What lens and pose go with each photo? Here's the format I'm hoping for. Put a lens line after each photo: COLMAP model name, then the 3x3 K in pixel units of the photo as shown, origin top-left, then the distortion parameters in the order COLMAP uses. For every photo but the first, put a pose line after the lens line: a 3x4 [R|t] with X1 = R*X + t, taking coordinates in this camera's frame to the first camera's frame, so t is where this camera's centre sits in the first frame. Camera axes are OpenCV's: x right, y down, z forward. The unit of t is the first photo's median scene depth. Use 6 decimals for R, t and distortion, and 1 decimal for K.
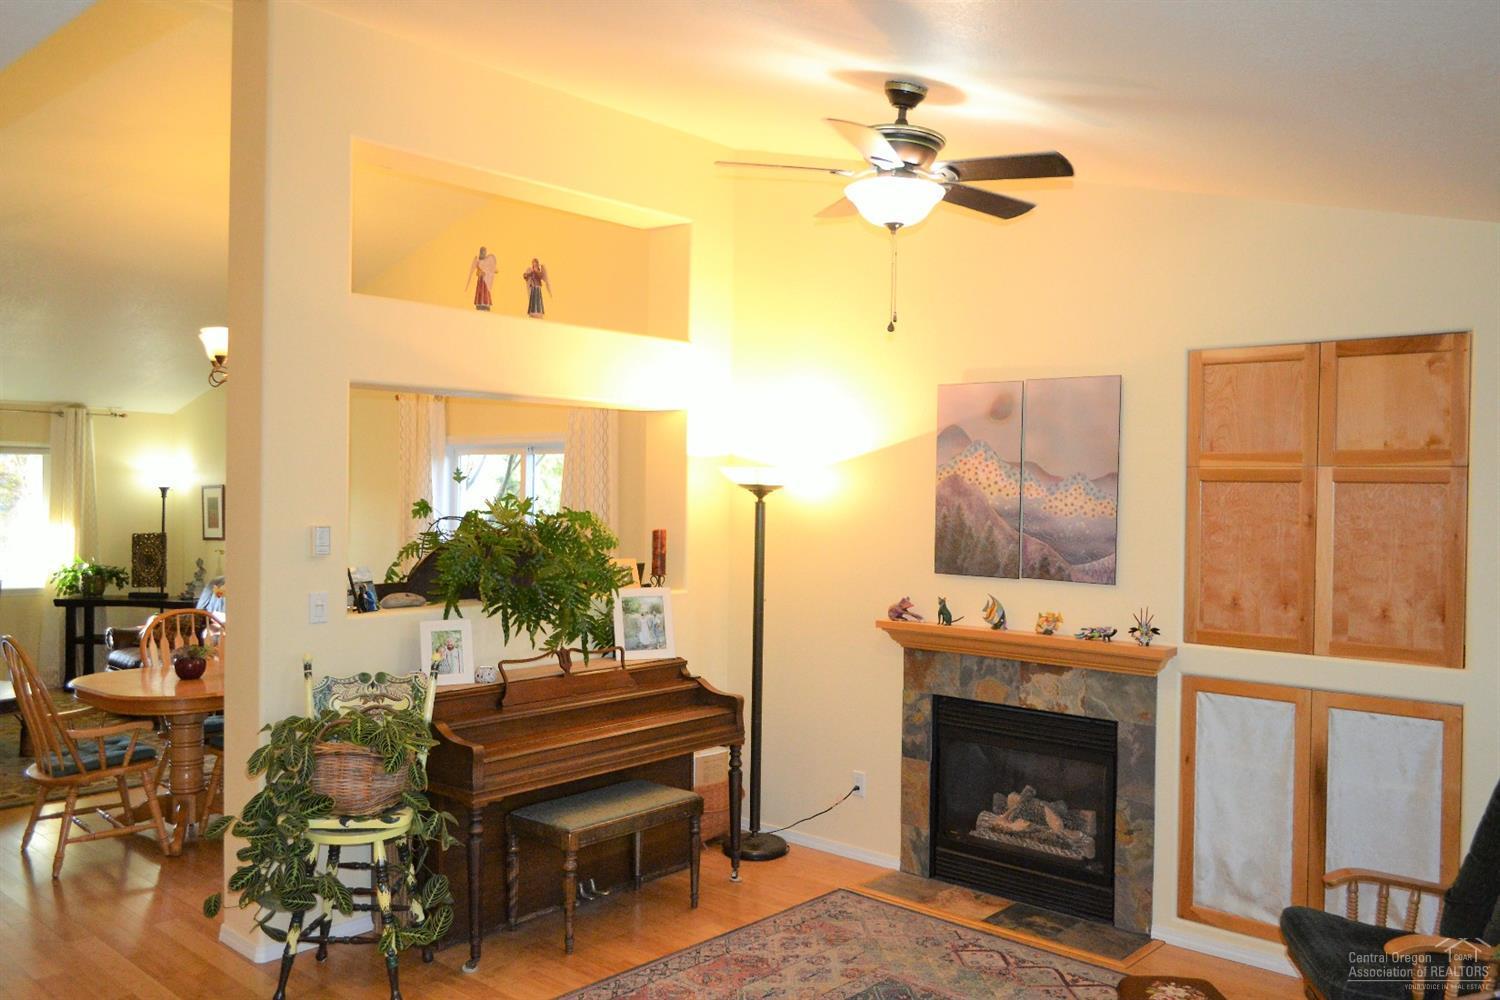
lens RADIAL K [[1188.2, 0, 754.6], [0, 1188.2, 505.3], [0, 0, 1]] dist [-0.008951, -0.000096]
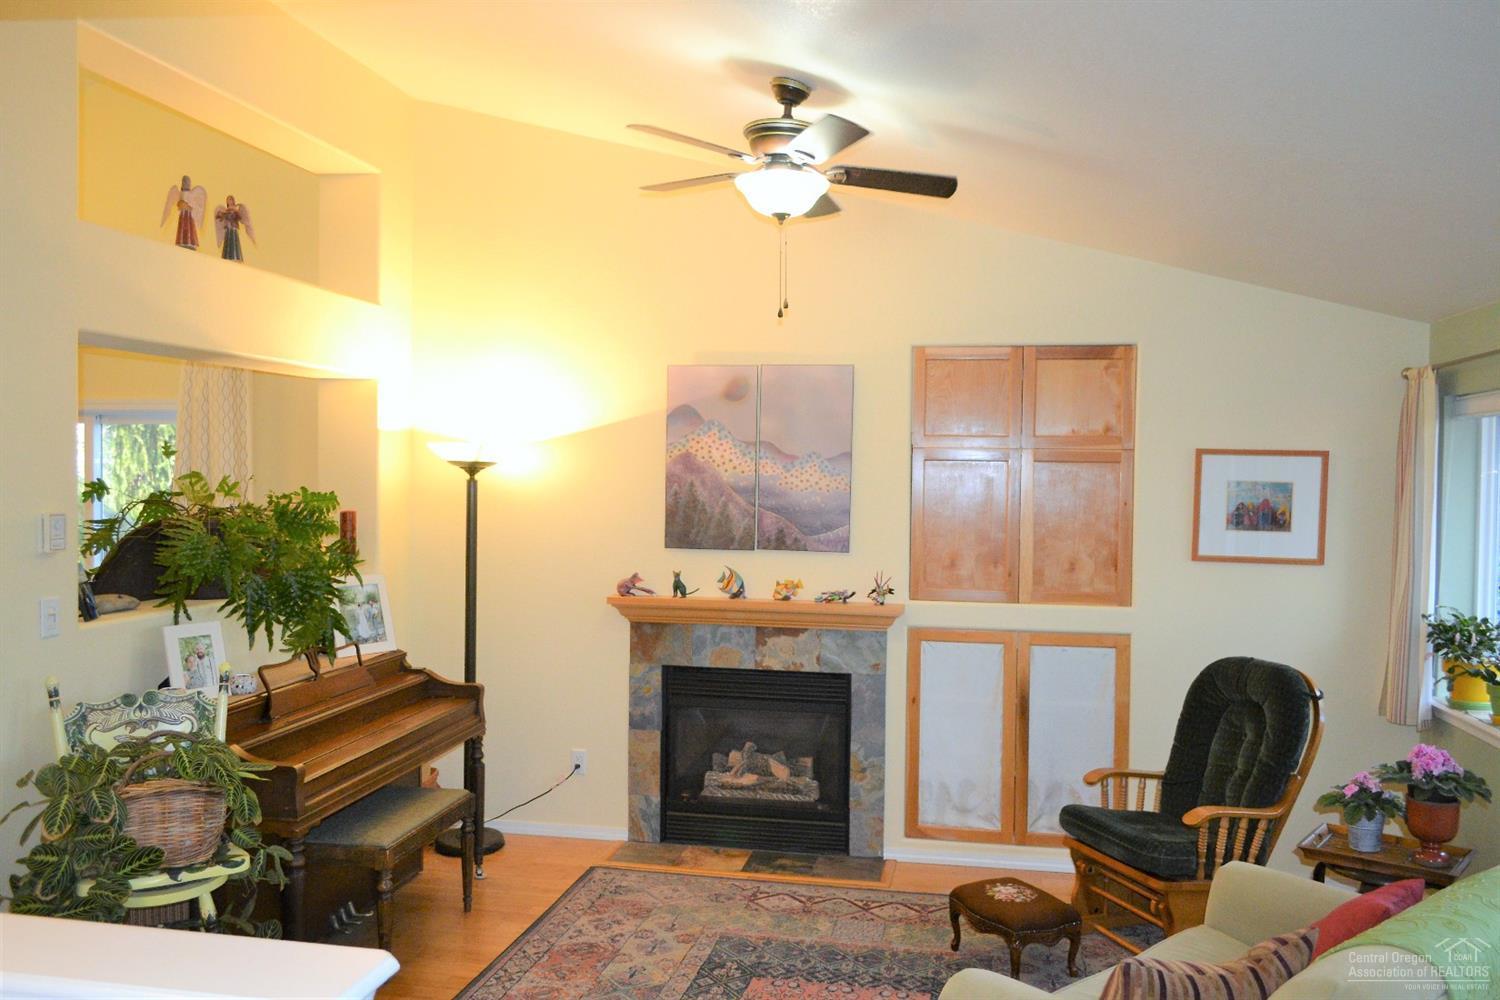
lens RADIAL K [[1188.2, 0, 754.6], [0, 1188.2, 505.3], [0, 0, 1]] dist [-0.008951, -0.000096]
pose [[0.858028, -0.016056, 0.513351, -0.345457], [0.005547, 0.999743, 0.021998, -0.002476], [-0.513573, -0.016027, 0.857896, 0.084025]]
